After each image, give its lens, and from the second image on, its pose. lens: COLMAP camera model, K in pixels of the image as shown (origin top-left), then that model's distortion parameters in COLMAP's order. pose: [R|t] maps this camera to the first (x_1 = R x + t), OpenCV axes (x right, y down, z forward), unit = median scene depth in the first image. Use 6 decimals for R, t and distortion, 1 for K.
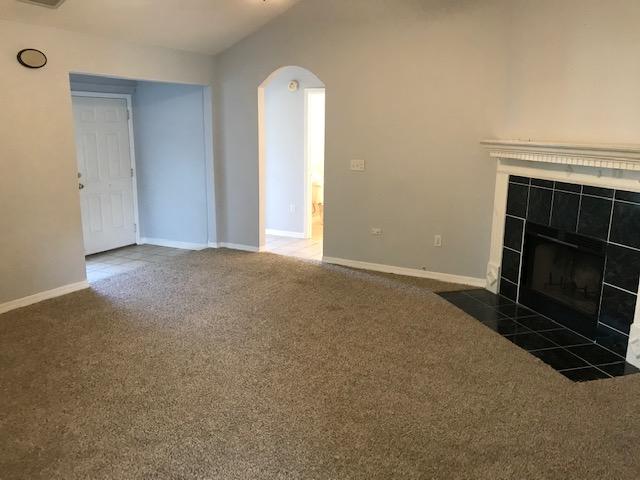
lens RADIAL K [[530.9, 0, 318.6], [0, 530.9, 240.4], [0, 0, 1]] dist [0.078370, -0.019059]
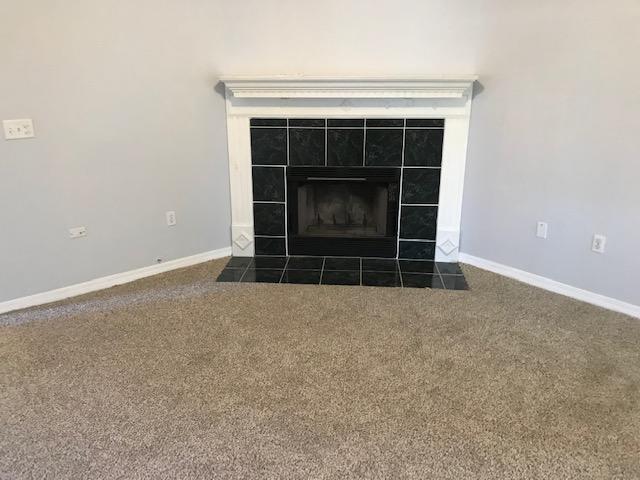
lens RADIAL K [[530.9, 0, 319.2], [0, 530.9, 240.1], [0, 0, 1]] dist [0.078370, -0.019059]
pose [[0.347189, -0.303979, 0.887162, -0.421113], [0.205745, 0.947651, 0.244187, -0.123989], [-0.914947, 0.097750, 0.391556, 0.590711]]
